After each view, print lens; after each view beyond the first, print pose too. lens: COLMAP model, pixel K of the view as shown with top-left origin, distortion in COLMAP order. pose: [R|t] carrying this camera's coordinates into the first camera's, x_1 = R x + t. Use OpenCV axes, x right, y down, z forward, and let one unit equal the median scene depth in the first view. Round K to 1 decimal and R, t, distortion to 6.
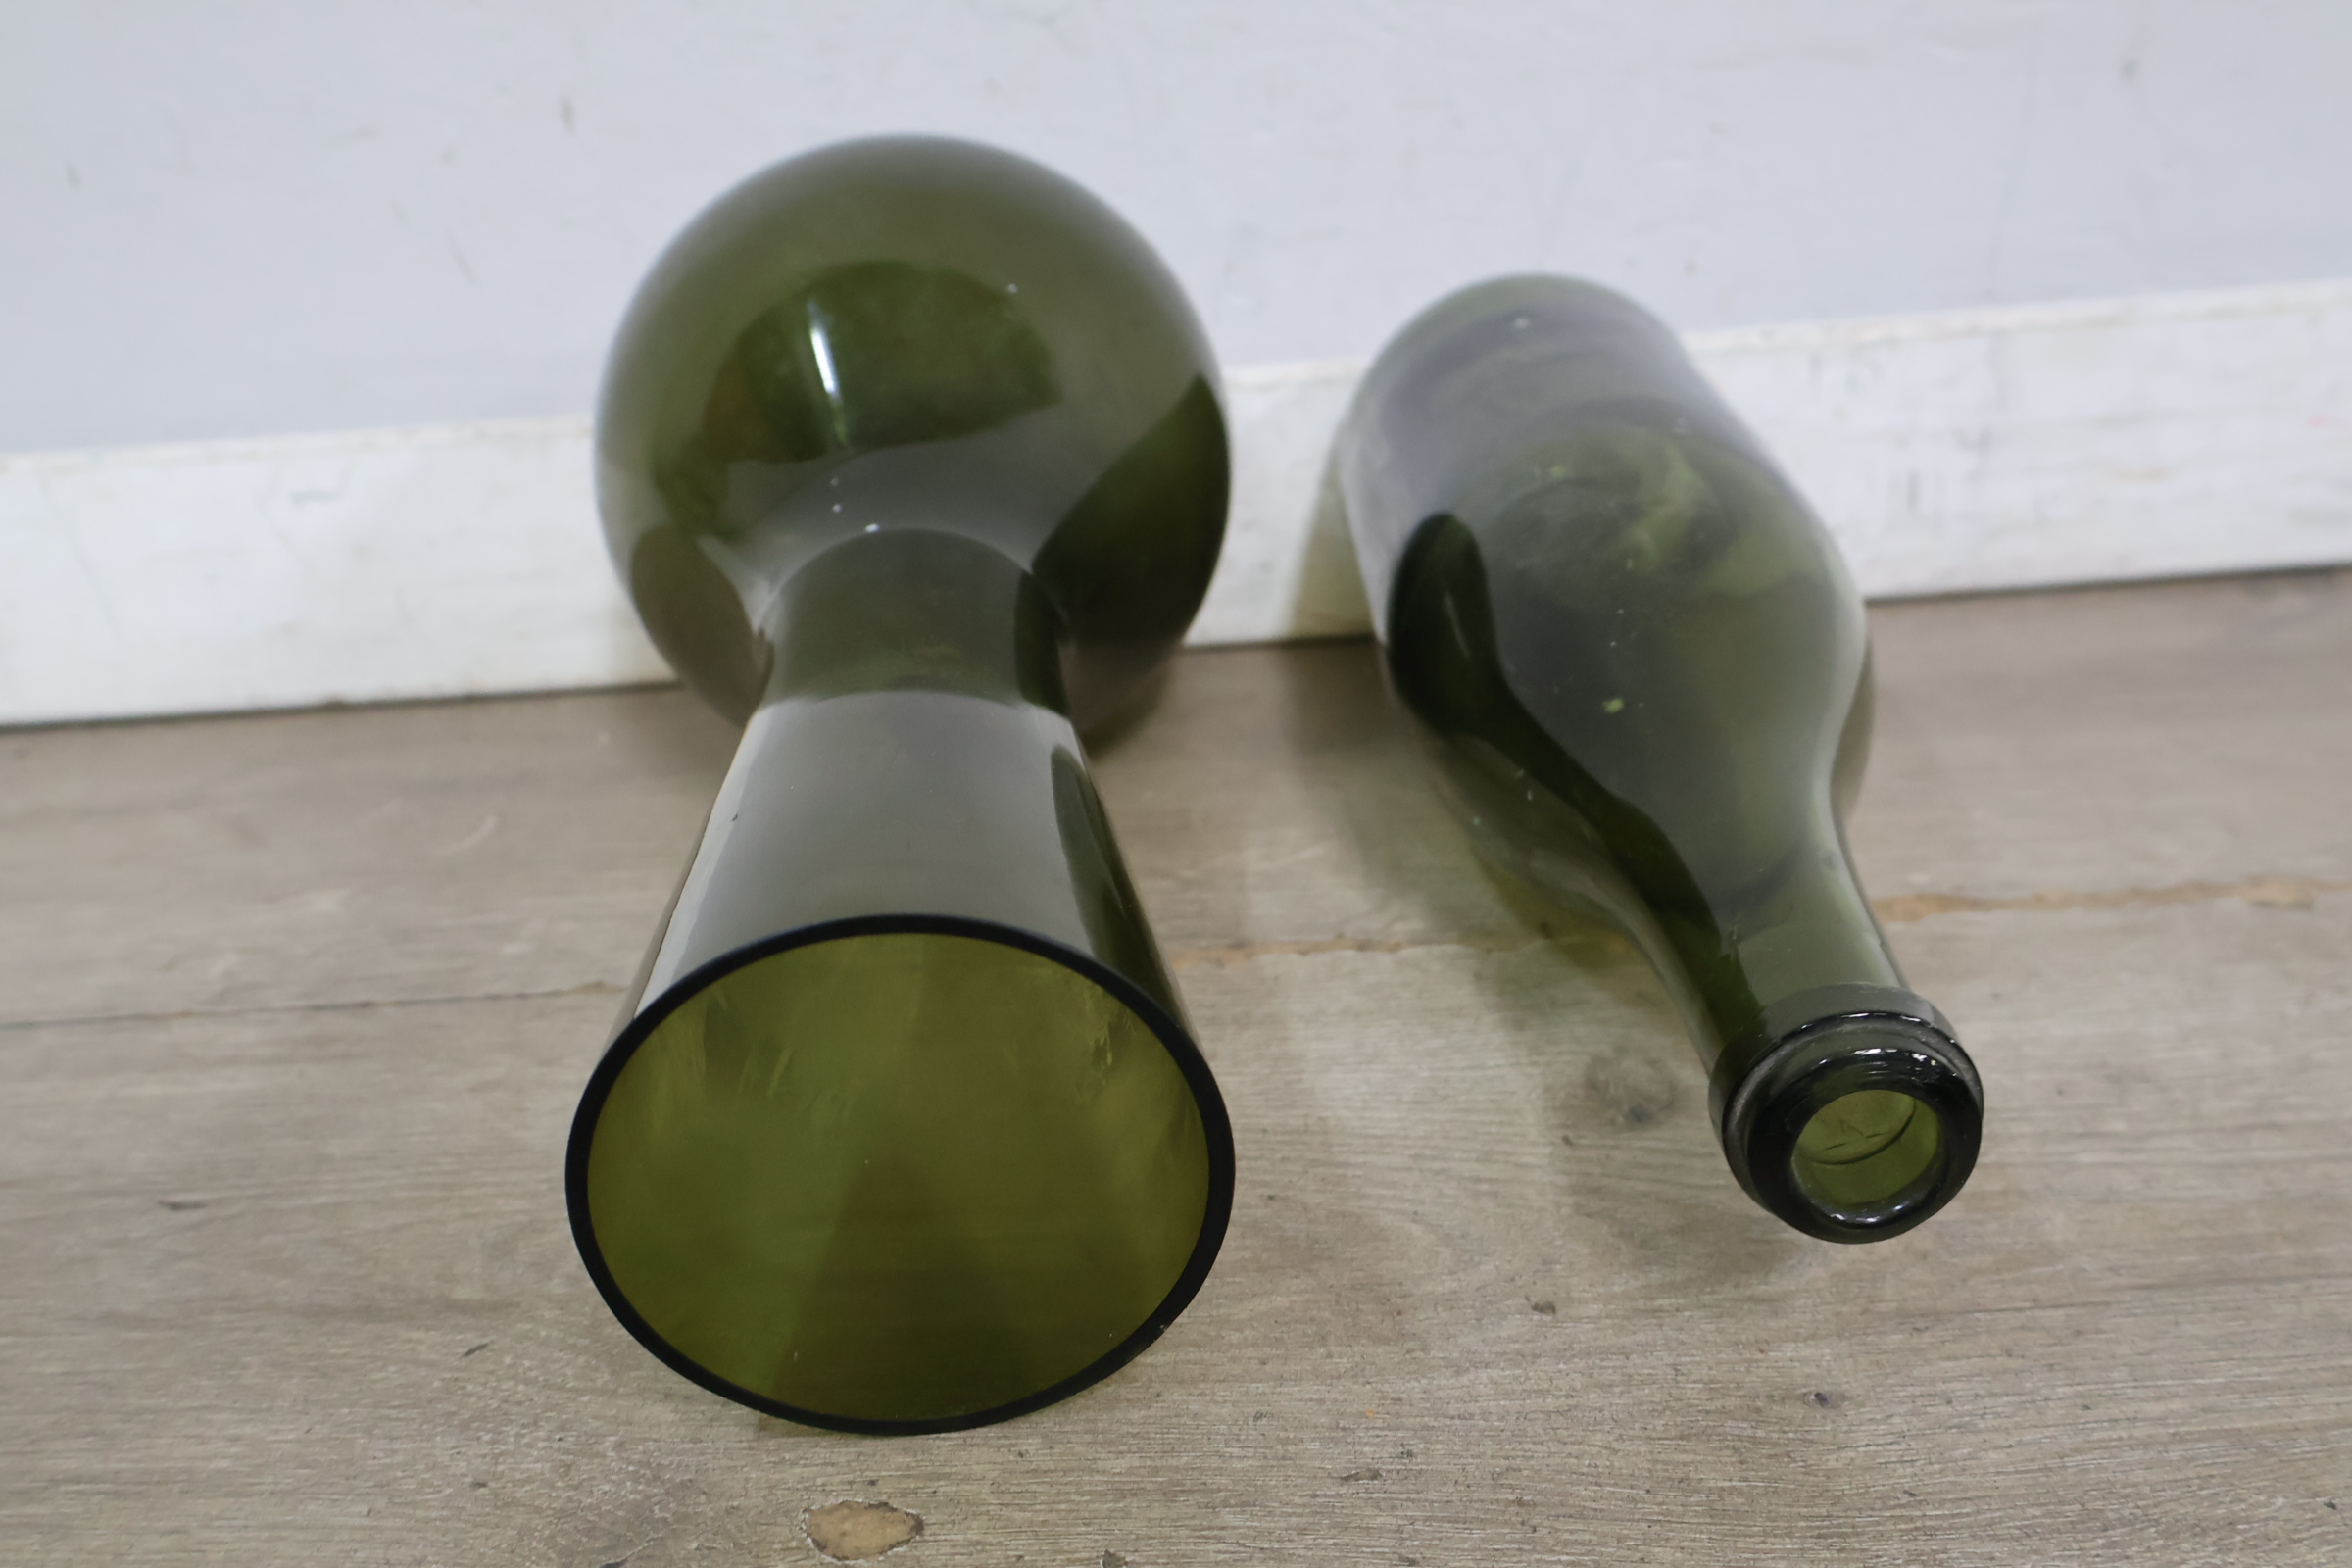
lens RADIAL K [[2275.1, 0, 1171.6], [0, 2275.1, 809.8], [0, 0, 1]] dist [0.001748, 0.010157]
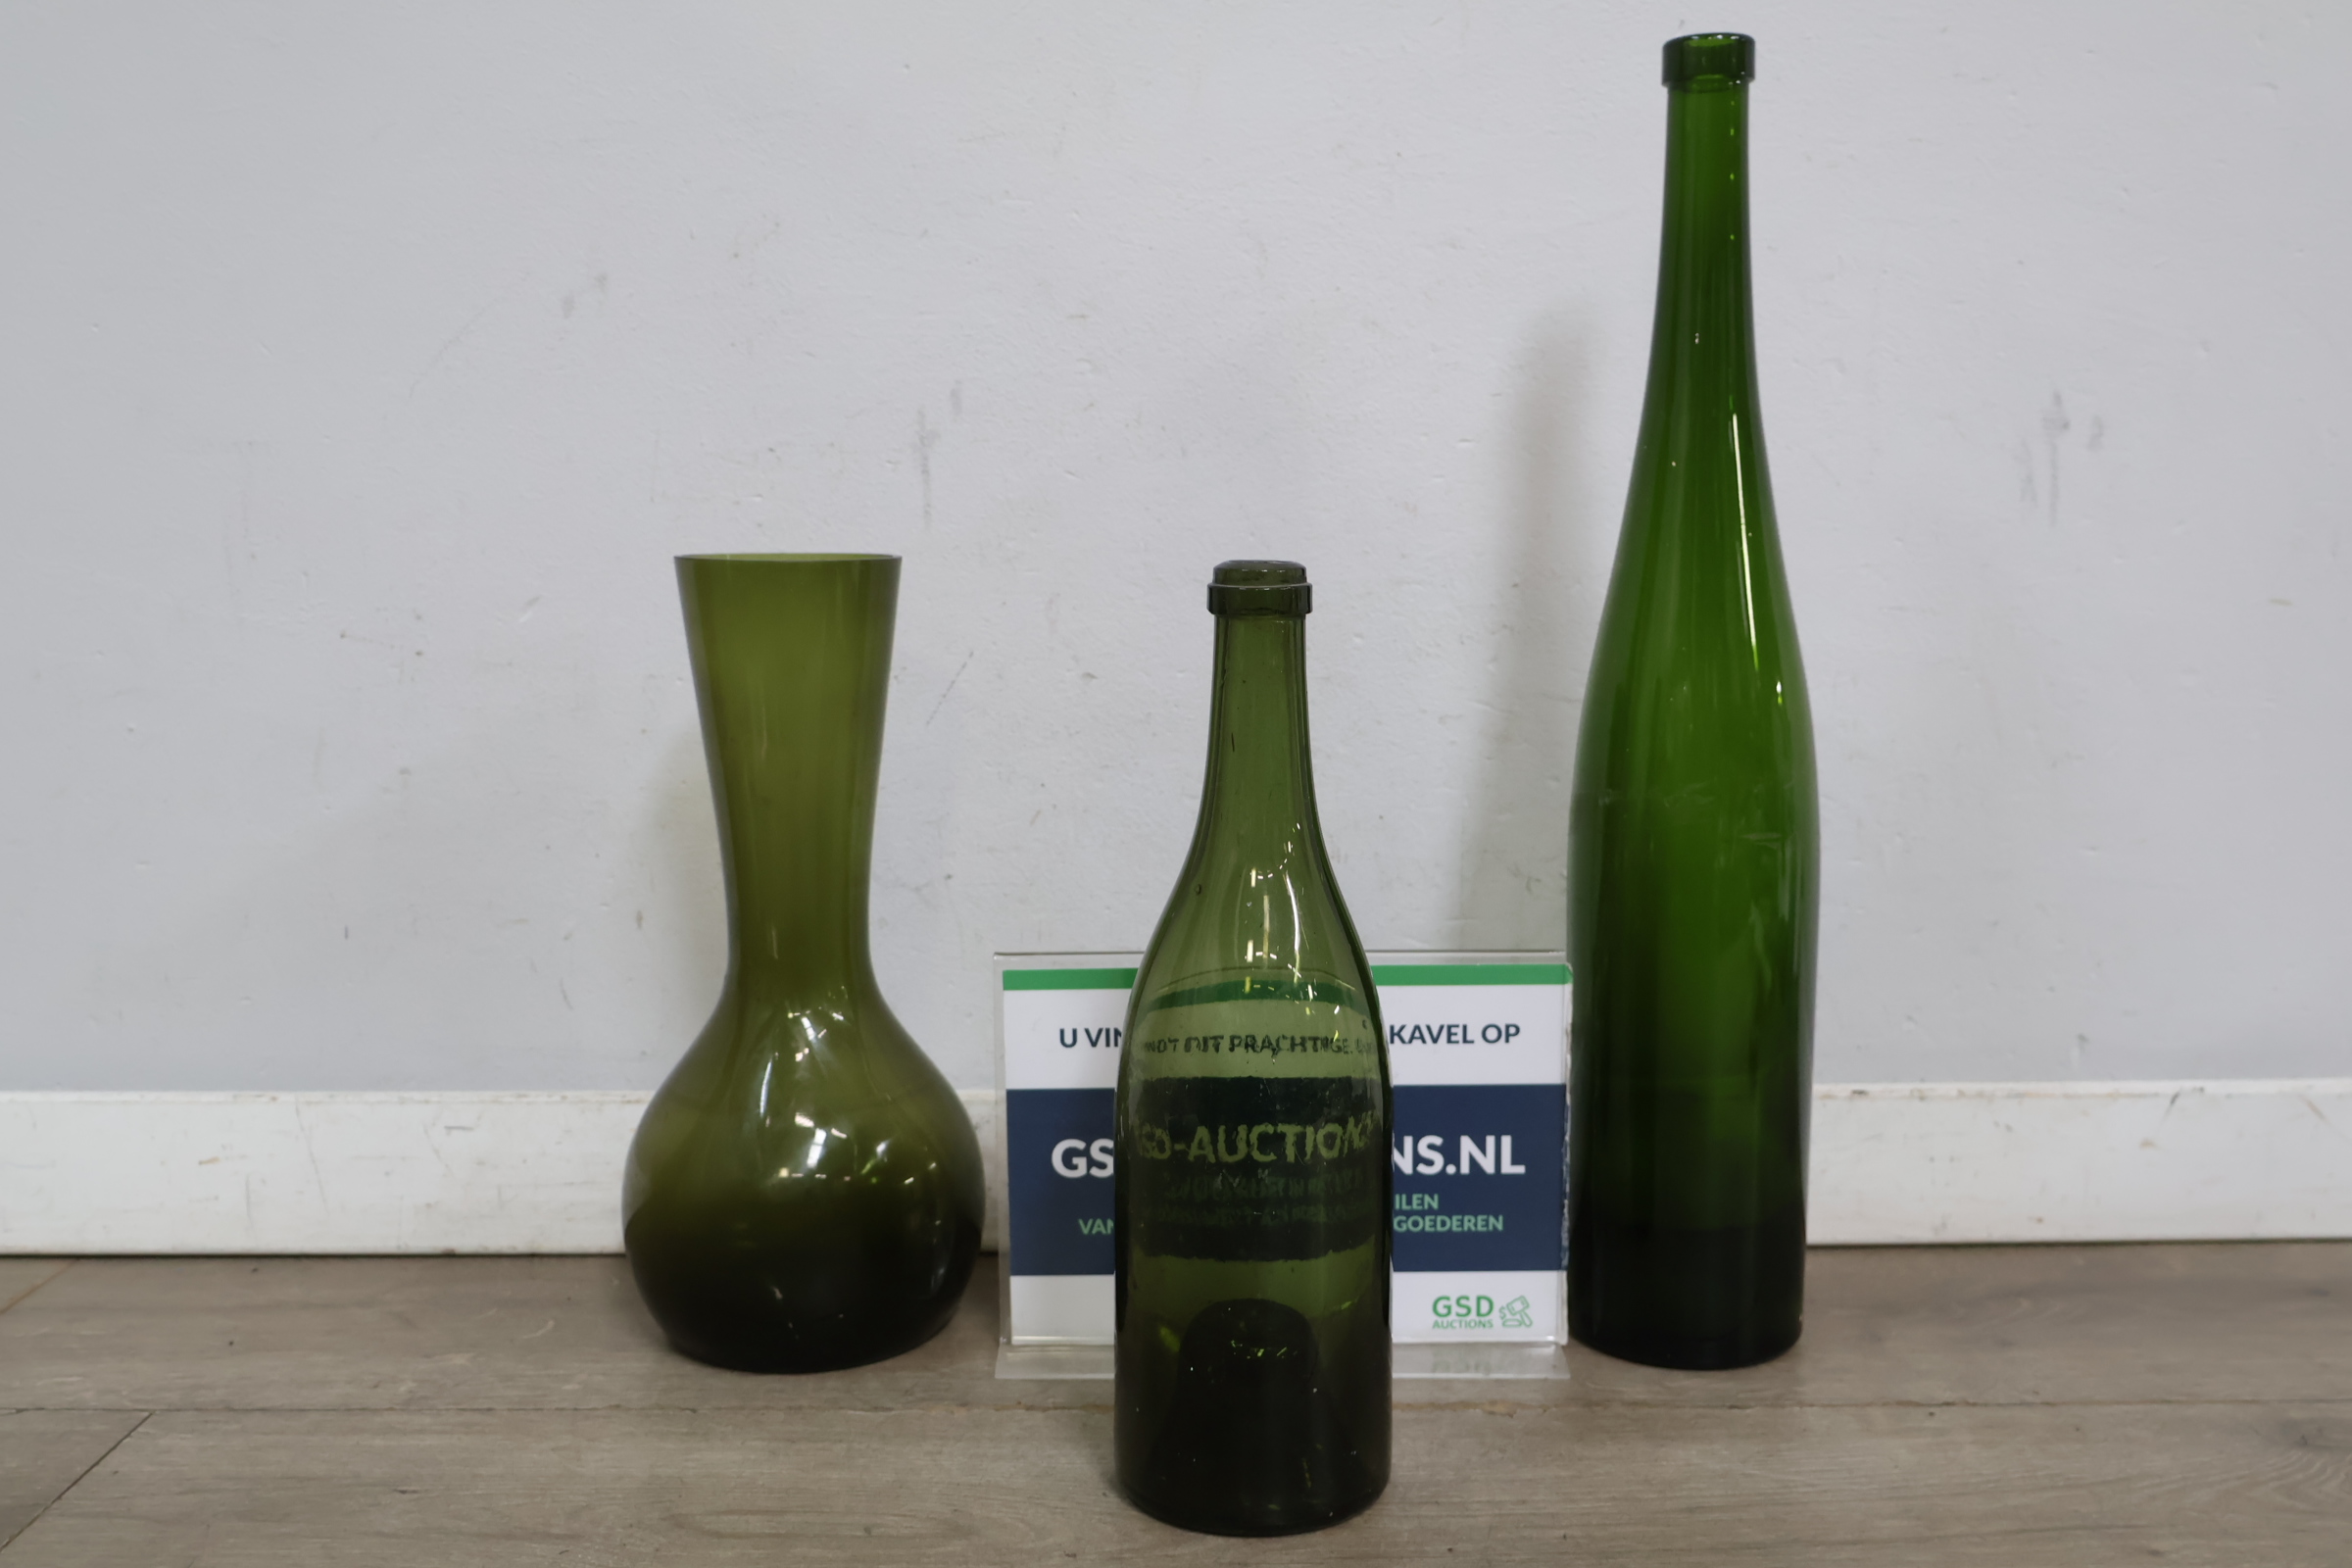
lens RADIAL K [[2356.9, 0, 1173.3], [0, 2356.9, 818.1], [0, 0, 1]] dist [0.010517, 0.012632]
pose [[0.996828, 0.073088, 0.031499, 0.107629], [-0.061670, 0.959527, -0.274781, 0.122055], [-0.050308, 0.271966, 0.960991, -1.039469]]
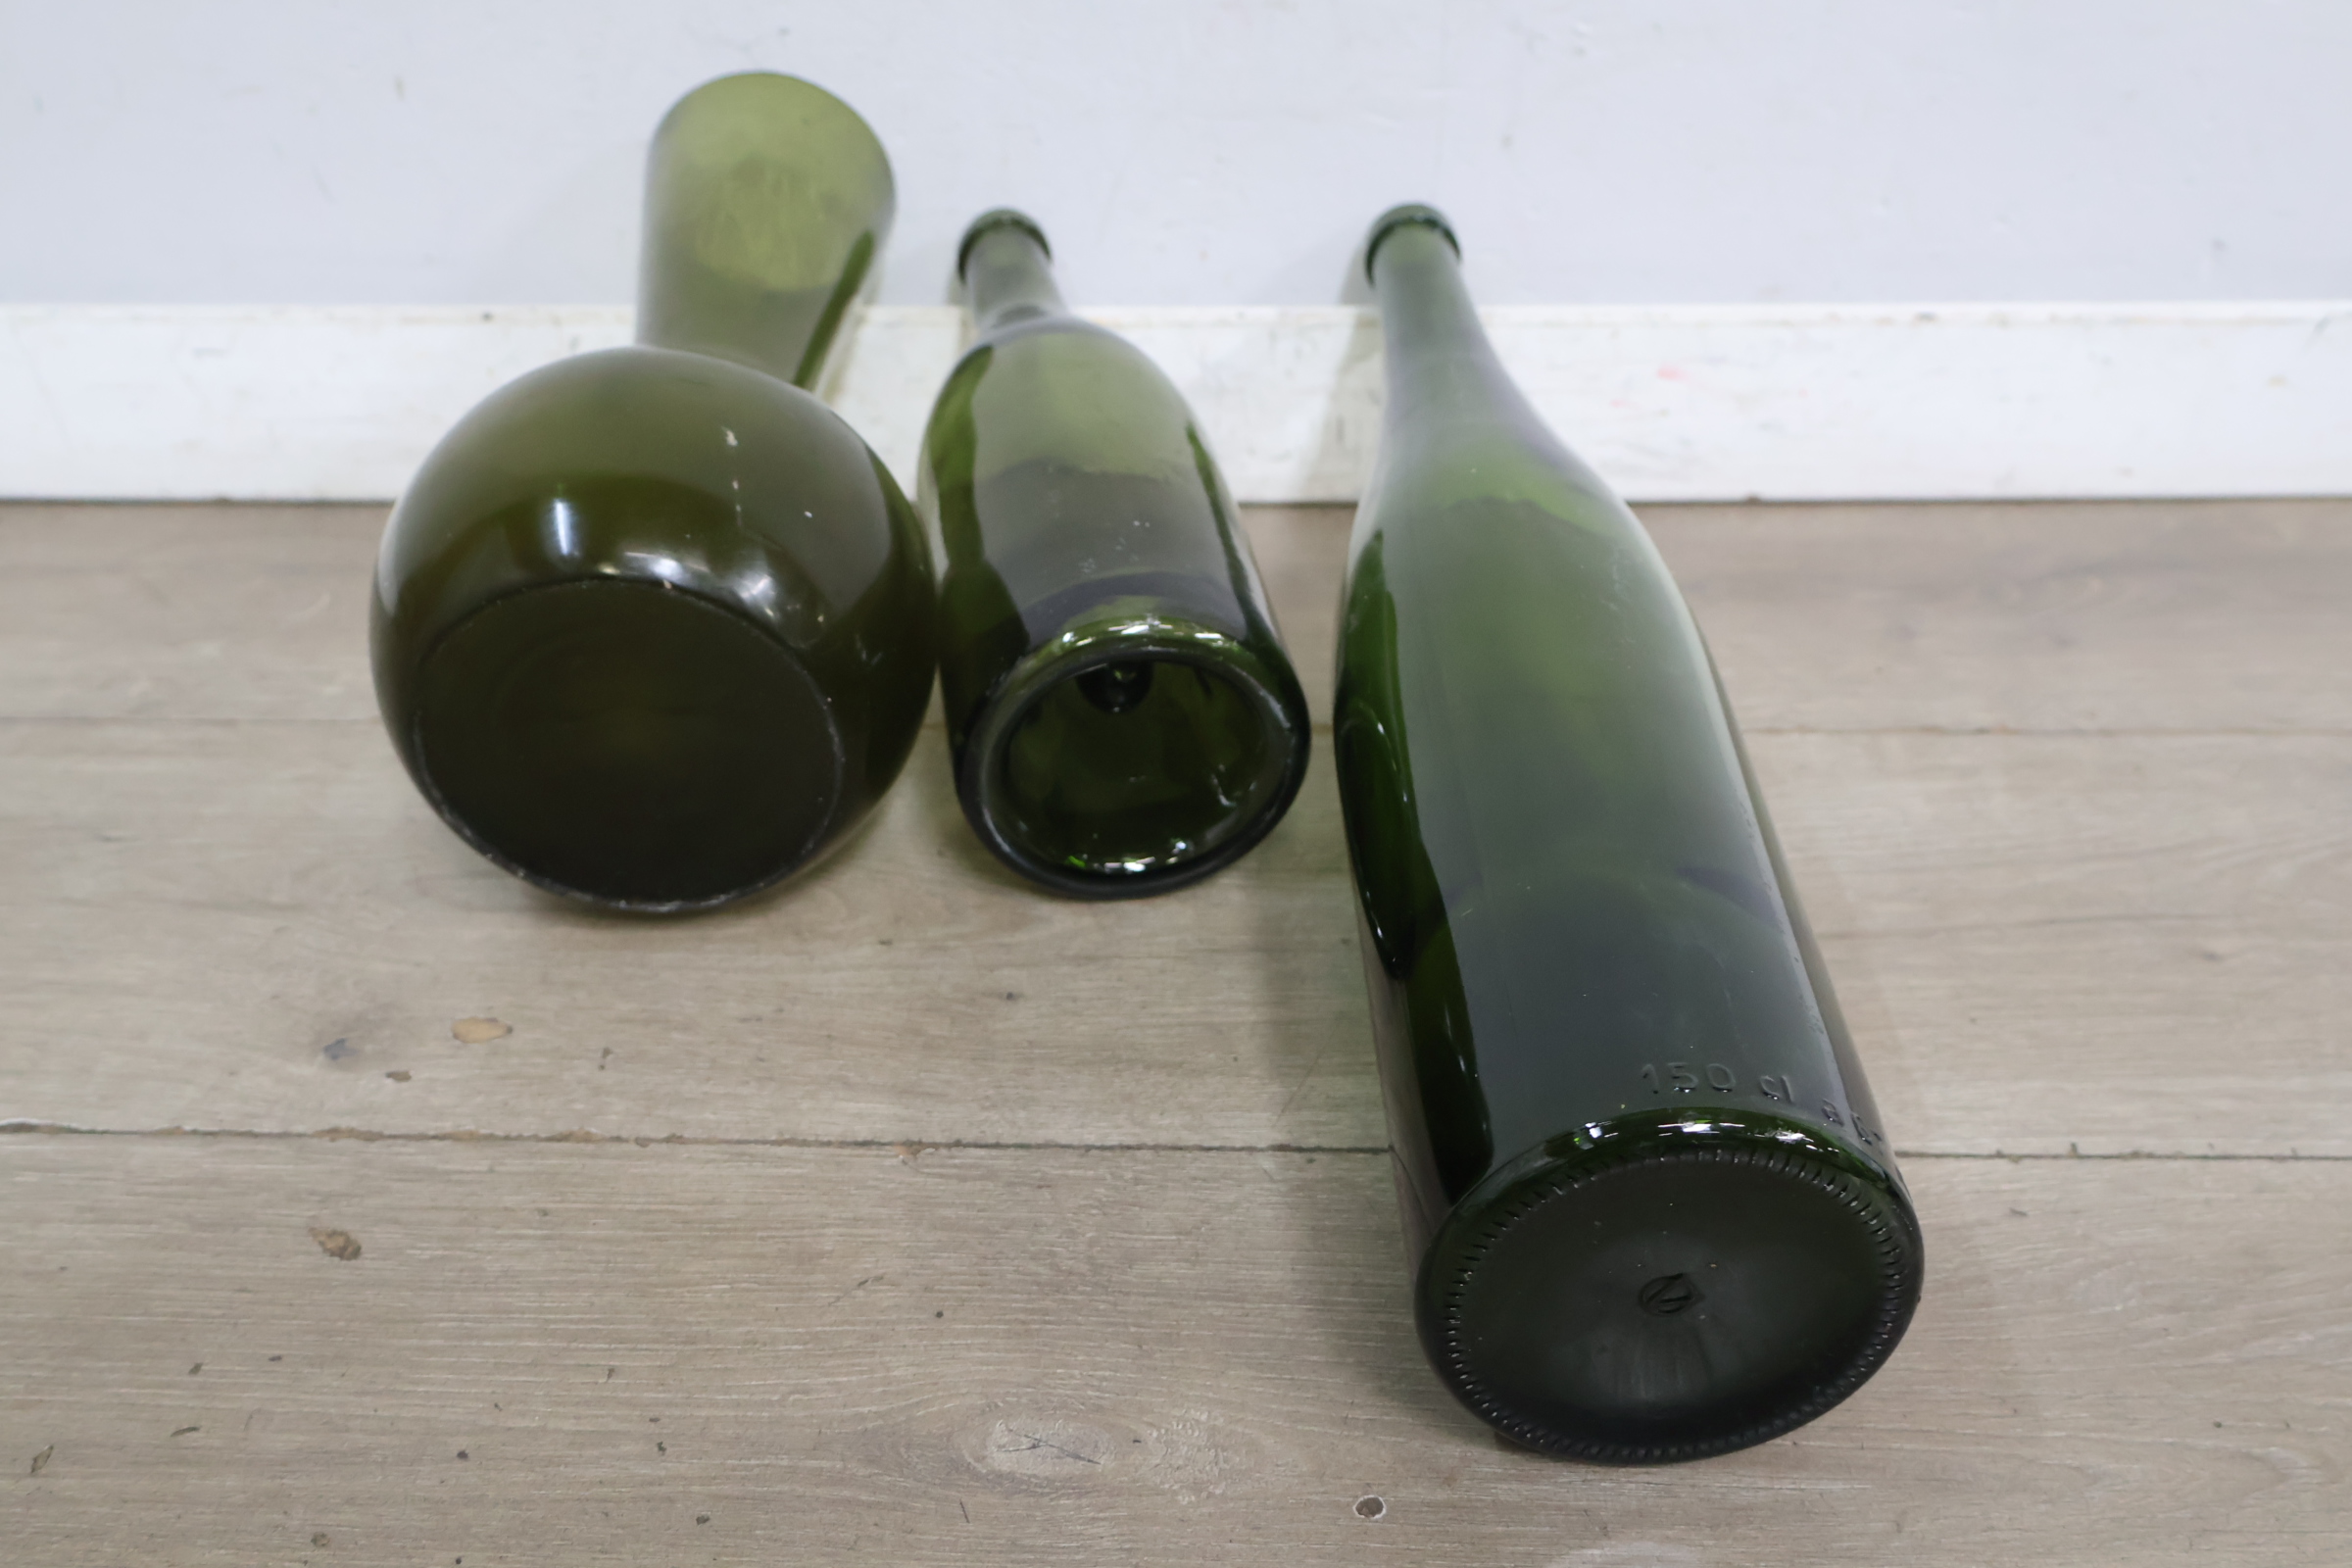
lens RADIAL K [[2302.2, 0, 1183.8], [0, 2302.2, 819.7], [0, 0, 1]] dist [0.004861, -0.005101]
pose [[0.997405, 0.065375, 0.030147, 0.260736], [-0.068534, 0.990456, 0.119583, -0.083533], [-0.022041, -0.121338, 0.992366, -0.604963]]
